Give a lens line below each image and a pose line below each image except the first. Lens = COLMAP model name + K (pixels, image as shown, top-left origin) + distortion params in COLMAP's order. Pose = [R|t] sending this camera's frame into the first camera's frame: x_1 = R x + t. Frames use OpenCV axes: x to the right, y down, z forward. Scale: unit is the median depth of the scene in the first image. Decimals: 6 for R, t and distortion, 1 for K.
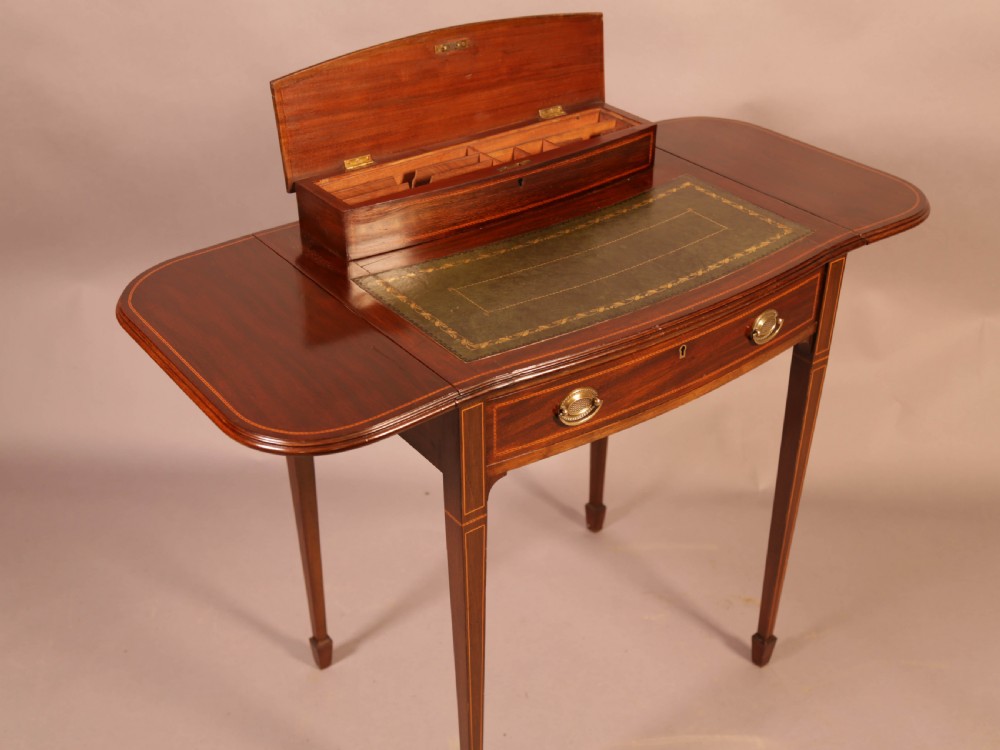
lens RADIAL K [[1189.4, 0, 500.0], [0, 1189.4, 375.0], [0, 0, 1]] dist [0.025554, 0.035927]
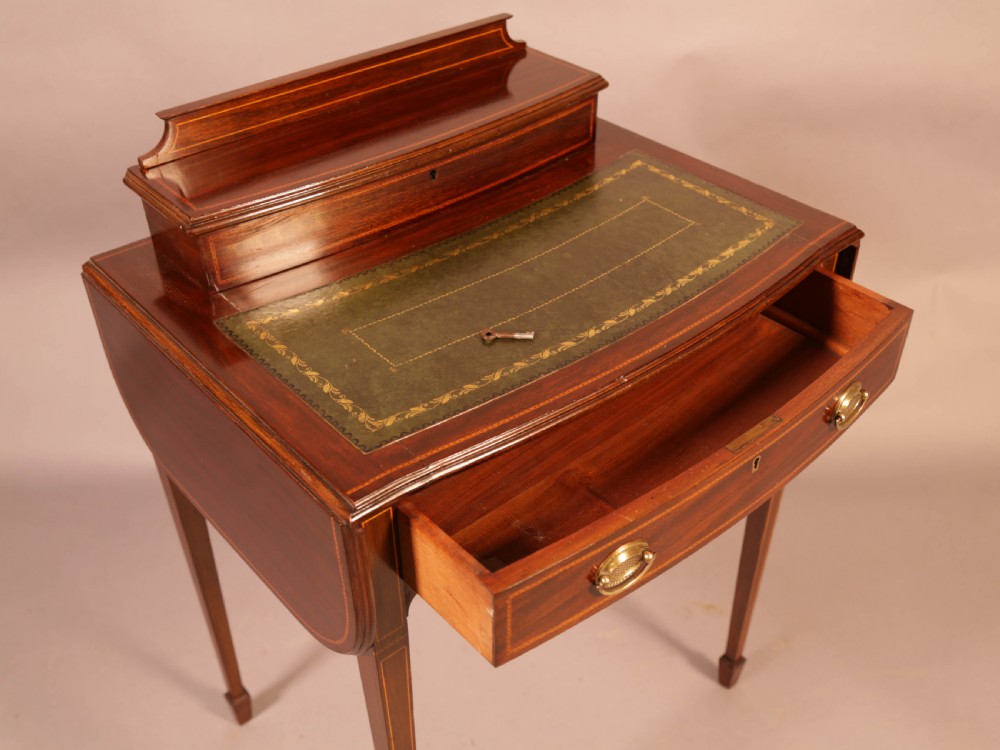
lens RADIAL K [[1040.4, 0, 500.5], [0, 1040.4, 378.5], [0, 0, 1]] dist [-0.032193, 0.055702]
pose [[0.997200, -0.051050, 0.054637, 0.017632], [0.045969, 0.994833, 0.090522, -0.089916], [-0.058976, -0.087757, 0.994395, 0.308858]]
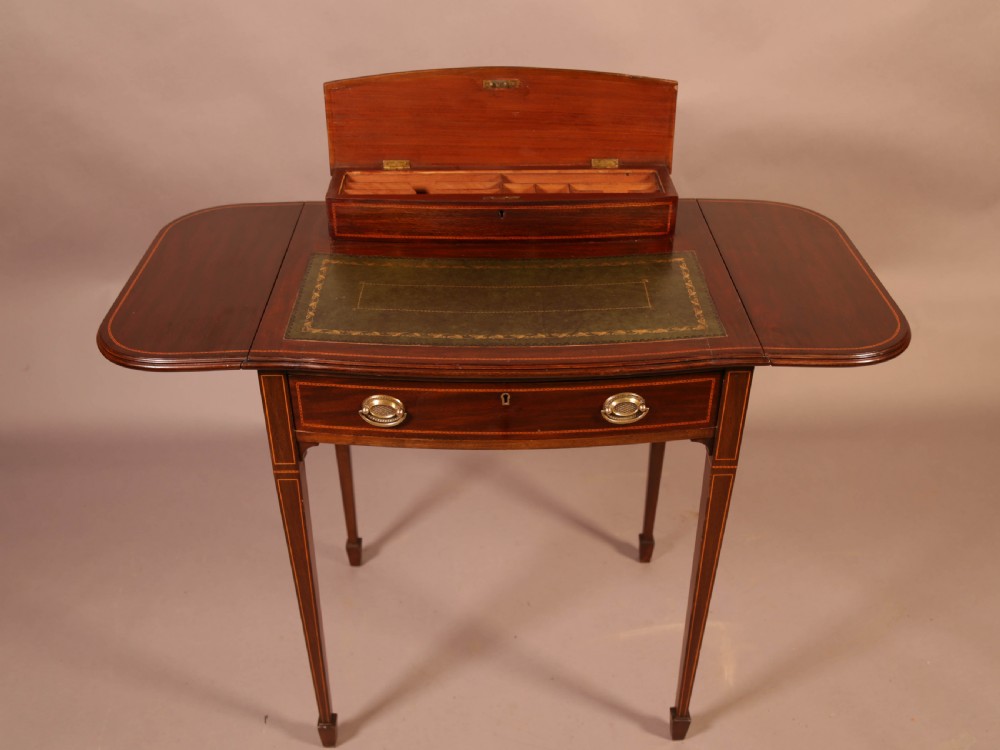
lens RADIAL K [[1008.8, 0, 500.0], [0, 1008.8, 375.0], [0, 0, 1]] dist [-0.013767, 0.010003]
pose [[0.812231, 0.318996, -0.488388, 0.530902], [-0.307603, 0.945586, 0.106050, -0.122090], [0.495643, 0.064093, 0.866158, 0.205173]]
